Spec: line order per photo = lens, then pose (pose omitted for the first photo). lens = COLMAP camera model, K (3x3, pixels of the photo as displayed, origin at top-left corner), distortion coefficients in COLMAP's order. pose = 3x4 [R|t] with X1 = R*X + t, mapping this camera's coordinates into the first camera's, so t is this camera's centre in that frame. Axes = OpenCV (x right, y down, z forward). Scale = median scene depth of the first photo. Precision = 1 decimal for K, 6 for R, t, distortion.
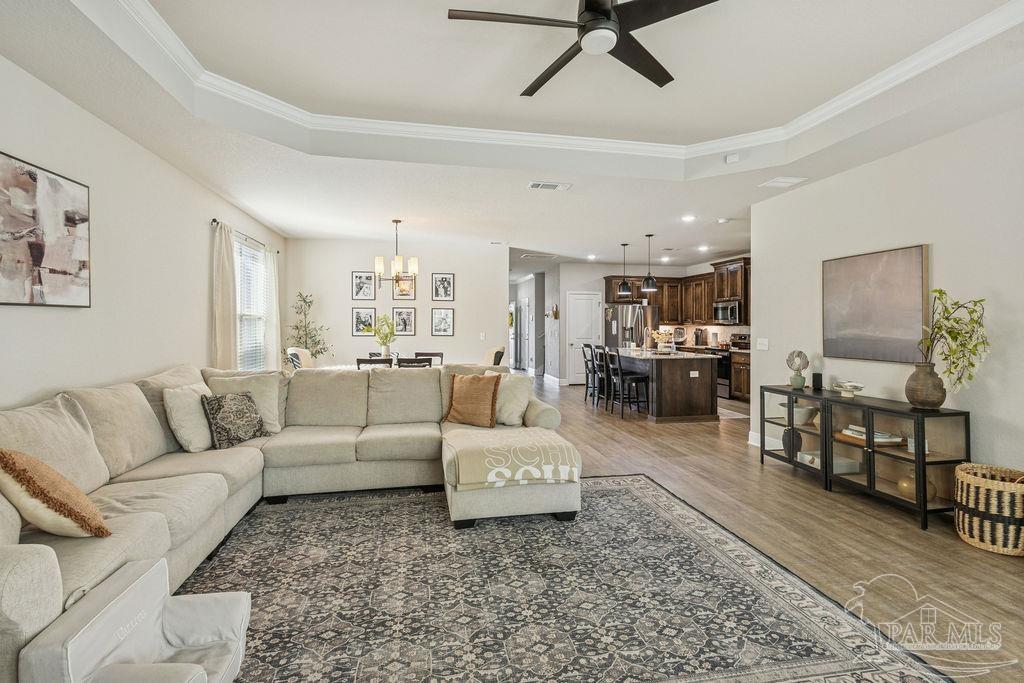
lens RADIAL K [[485.9, 0, 505.2], [0, 485.9, 321.1], [0, 0, 1]] dist [0.014395, 0.000318]
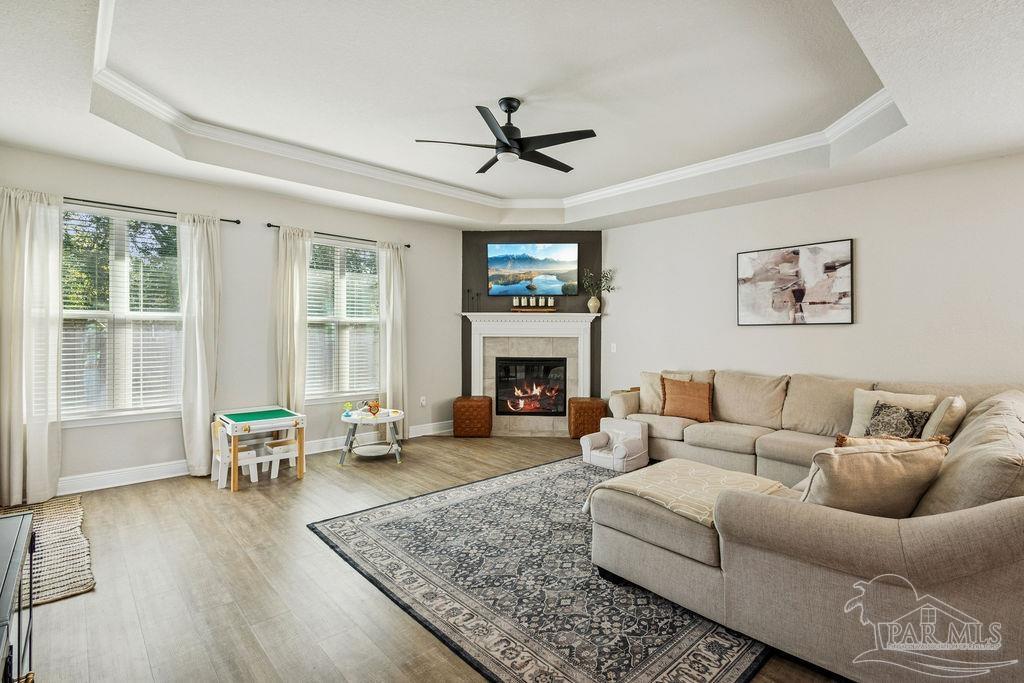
lens RADIAL K [[485.9, 0, 530.7], [0, 485.9, 349.7], [0, 0, 1]] dist [0.014395, 0.000318]
pose [[-0.834375, 0.009923, -0.551108, 0.727071], [-0.007651, 0.999533, 0.029580, 0.012858], [0.551144, 0.028898, -0.833910, 1.714791]]
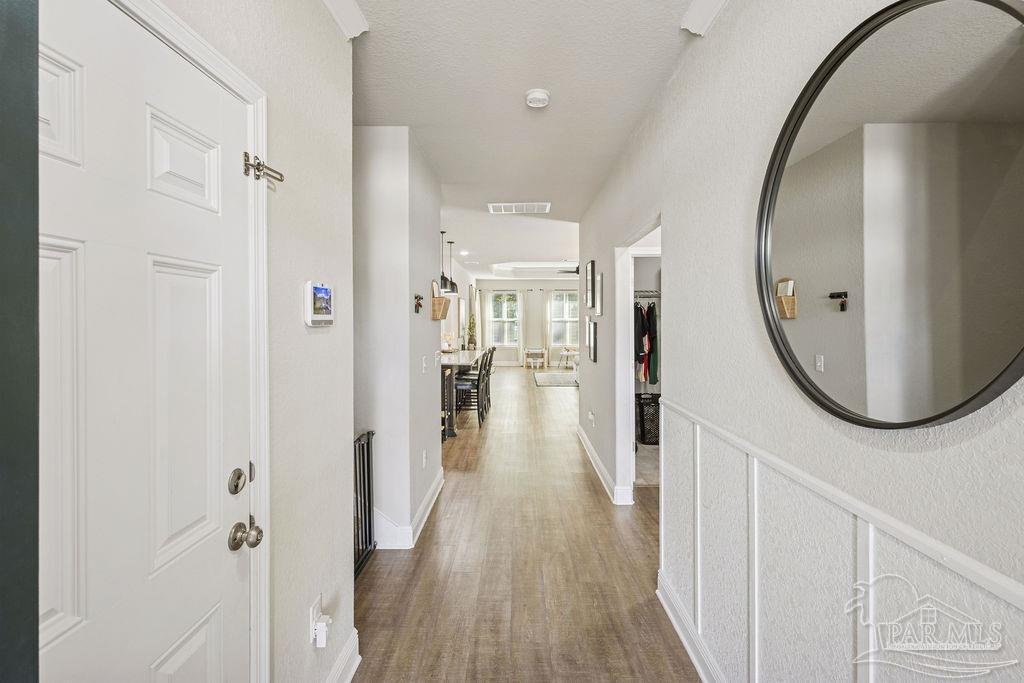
lens RADIAL K [[485.9, 0, 512.9], [0, 485.9, 333.2], [0, 0, 1]] dist [0.014395, 0.000318]
pose [[-0.986908, -0.000291, 0.161282, 0.040871], [0.001184, 0.999958, 0.009053, 0.059400], [-0.161278, 0.009125, -0.986867, 4.826483]]
